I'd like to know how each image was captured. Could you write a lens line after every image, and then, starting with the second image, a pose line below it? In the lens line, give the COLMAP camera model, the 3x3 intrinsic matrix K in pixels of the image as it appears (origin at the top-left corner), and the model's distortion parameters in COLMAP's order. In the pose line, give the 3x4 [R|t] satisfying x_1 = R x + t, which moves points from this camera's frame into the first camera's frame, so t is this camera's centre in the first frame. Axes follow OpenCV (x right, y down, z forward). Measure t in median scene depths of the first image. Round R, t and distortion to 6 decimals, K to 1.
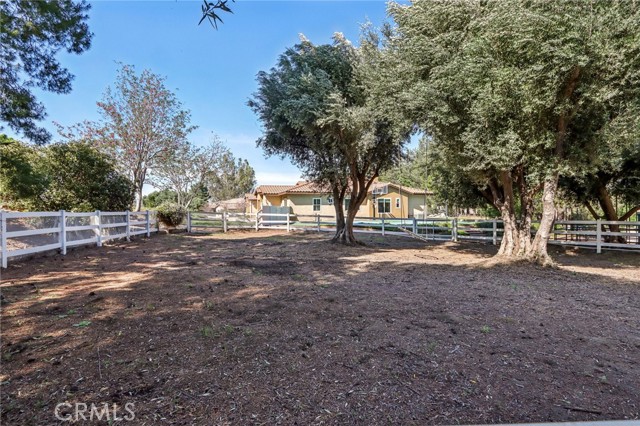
lens RADIAL K [[315.6, 0, 320.0], [0, 315.6, 213.0], [0, 0, 1]] dist [-0.000391, -0.000011]
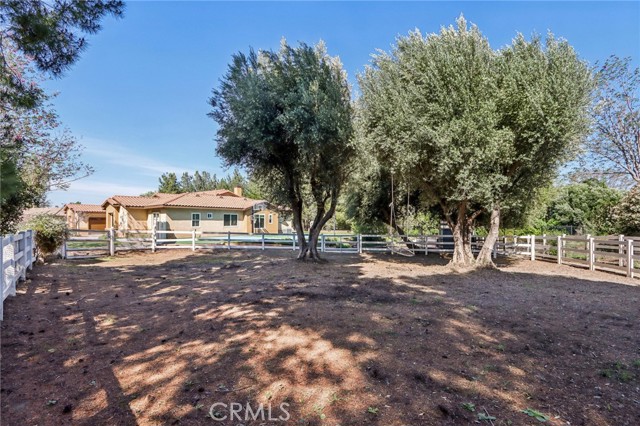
lens RADIAL K [[292.7, 0, 320.0], [0, 292.7, 213.0], [0, 0, 1]] dist [-0.011415, -0.000244]
pose [[0.839819, 0.024446, 0.542316, -0.249315], [0.000249, 0.998968, -0.045416, -0.010569], [-0.542867, 0.038277, 0.838946, 0.109680]]
